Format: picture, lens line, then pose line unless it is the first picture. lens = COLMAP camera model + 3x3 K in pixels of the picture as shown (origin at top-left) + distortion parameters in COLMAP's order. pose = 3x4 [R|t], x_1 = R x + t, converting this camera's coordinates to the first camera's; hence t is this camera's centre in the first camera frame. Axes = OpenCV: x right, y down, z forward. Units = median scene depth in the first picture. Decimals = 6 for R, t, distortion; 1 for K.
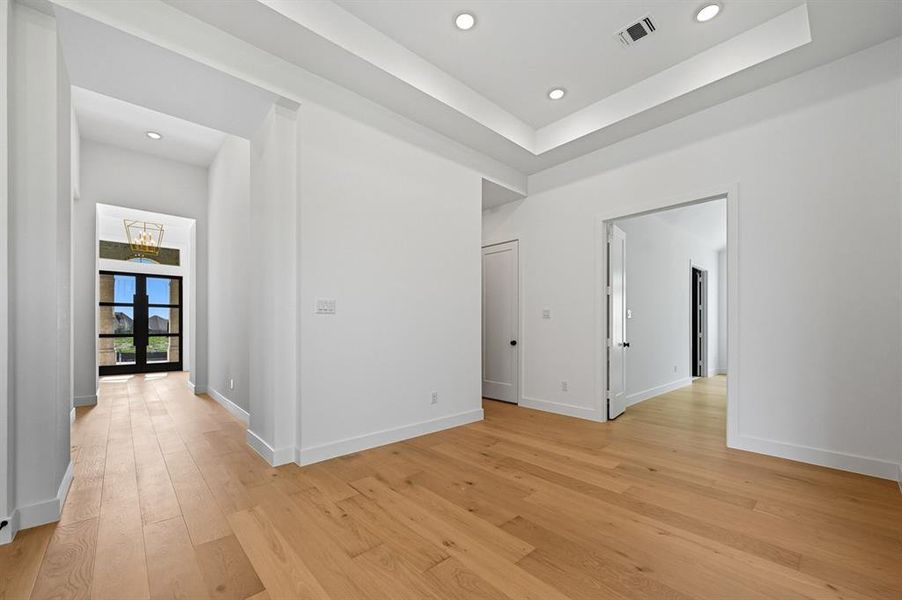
lens RADIAL K [[355.6, 0, 469.5], [0, 355.6, 313.1], [0, 0, 1]] dist [-0.007844, 0.000185]
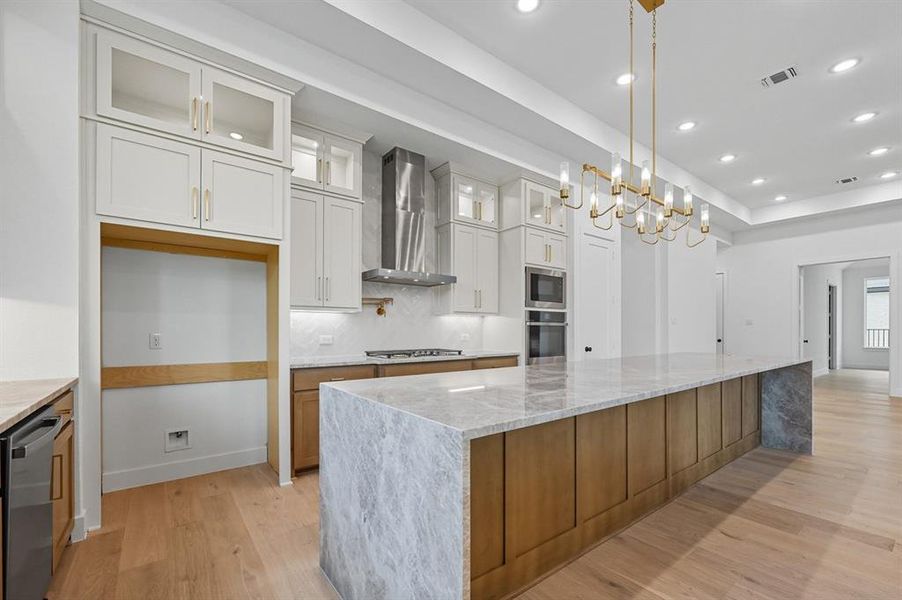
lens RADIAL K [[381.5, 0, 459.5], [0, 381.5, 339.1], [0, 0, 1]] dist [-0.001545, 0.000191]
pose [[0.995398, 0.006206, -0.095622, -0.951088], [0.000190, 0.997771, 0.066735, -0.039949], [0.095823, -0.066446, 0.993178, -0.858540]]
